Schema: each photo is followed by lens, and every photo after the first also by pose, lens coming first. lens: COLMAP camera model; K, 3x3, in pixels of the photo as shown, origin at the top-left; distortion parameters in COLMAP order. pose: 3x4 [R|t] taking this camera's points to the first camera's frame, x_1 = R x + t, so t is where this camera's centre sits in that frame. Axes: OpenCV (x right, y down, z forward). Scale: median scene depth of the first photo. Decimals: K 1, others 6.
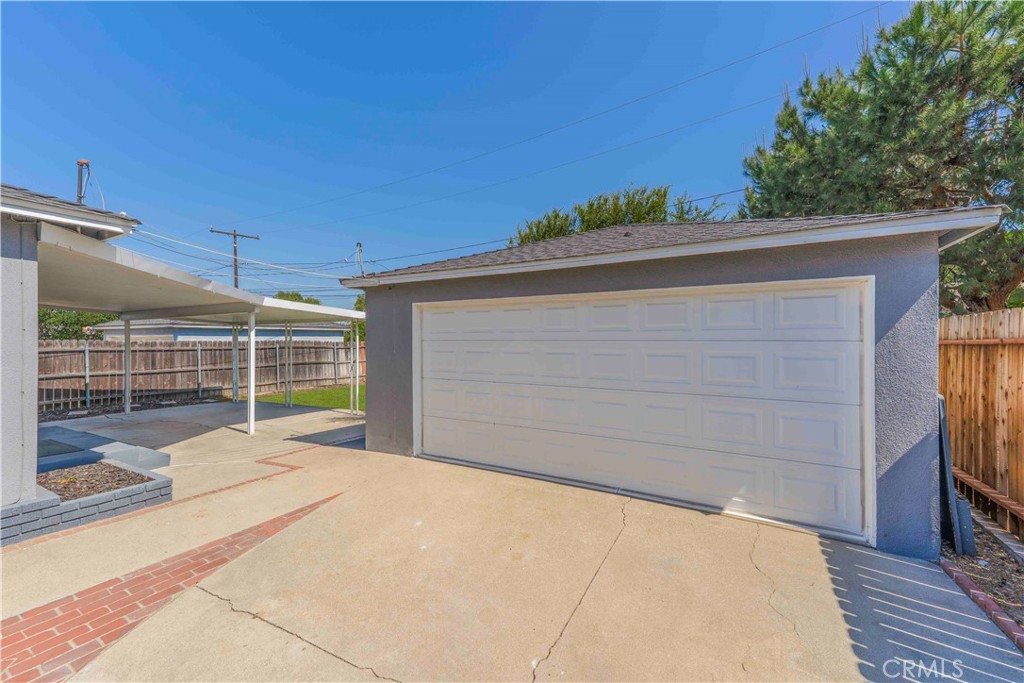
lens RADIAL K [[418.7, 0, 543.8], [0, 418.7, 342.4], [0, 0, 1]] dist [-0.001151, 0.001200]
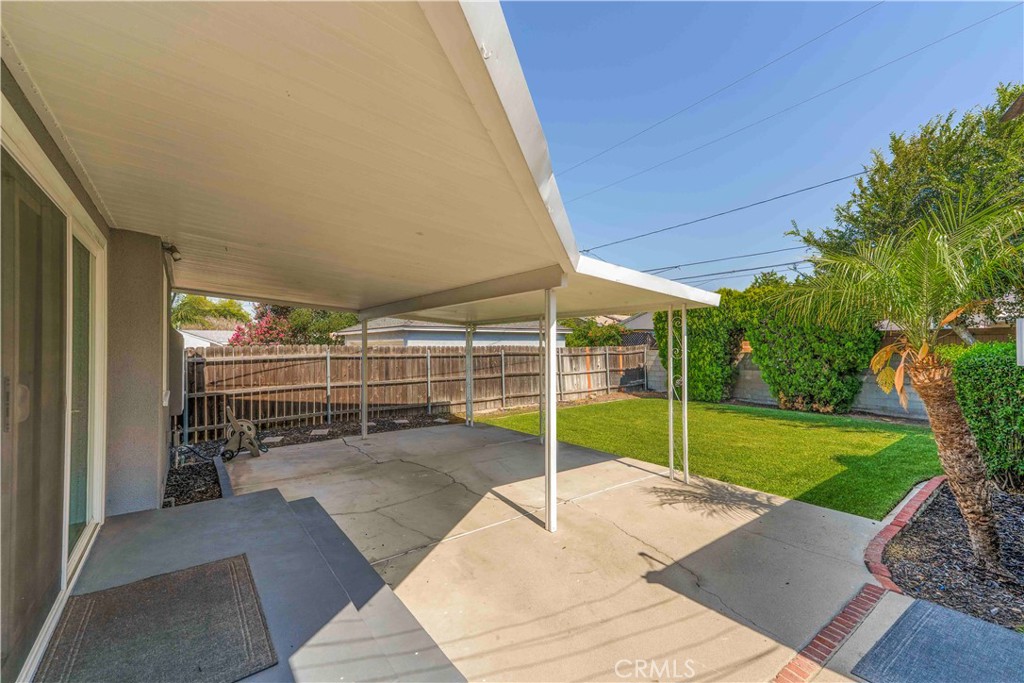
lens RADIAL K [[418.7, 0, 513.2], [0, 418.7, 342.4], [0, 0, 1]] dist [-0.001151, 0.001200]
pose [[0.906711, -0.004716, -0.421727, -0.328409], [-0.001622, 0.999891, -0.014668, 0.000601], [0.421750, 0.013983, 0.906604, 0.324206]]
